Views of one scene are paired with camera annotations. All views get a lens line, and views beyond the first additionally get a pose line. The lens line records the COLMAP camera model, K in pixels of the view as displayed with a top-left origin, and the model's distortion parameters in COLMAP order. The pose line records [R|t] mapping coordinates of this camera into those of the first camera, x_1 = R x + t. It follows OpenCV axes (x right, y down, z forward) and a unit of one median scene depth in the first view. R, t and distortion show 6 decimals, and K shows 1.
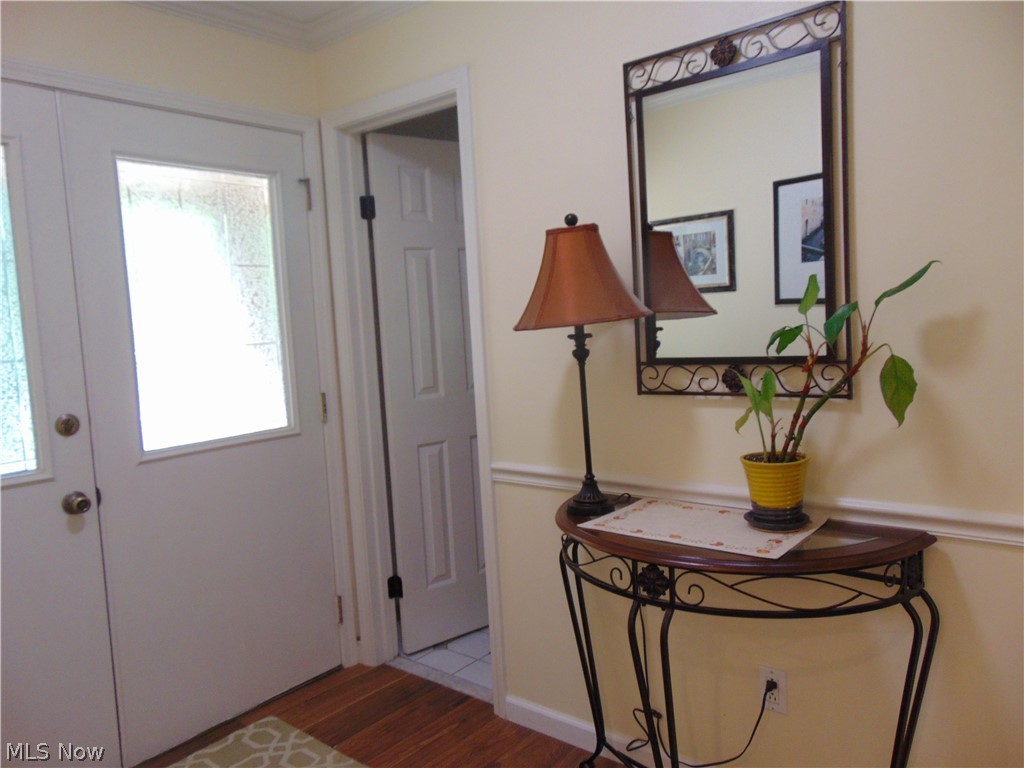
lens RADIAL K [[780.6, 0, 510.2], [0, 780.6, 384.8], [0, 0, 1]] dist [-0.024085, 0.063219]
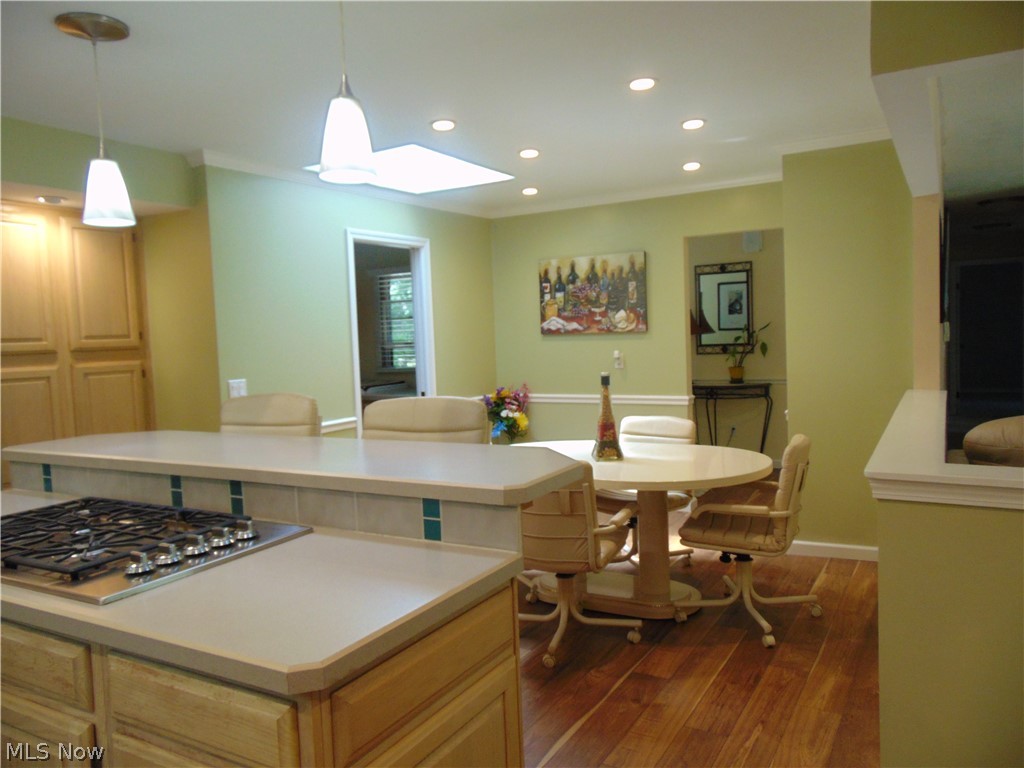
lens RADIAL K [[780.6, 0, 516.7], [0, 780.6, 389.7], [0, 0, 1]] dist [-0.024085, 0.063219]
pose [[0.987231, 0.004982, 0.159216, -1.471074], [-0.002009, 0.999821, -0.018829, 0.291491], [-0.159281, 0.018268, 0.987064, -2.906017]]
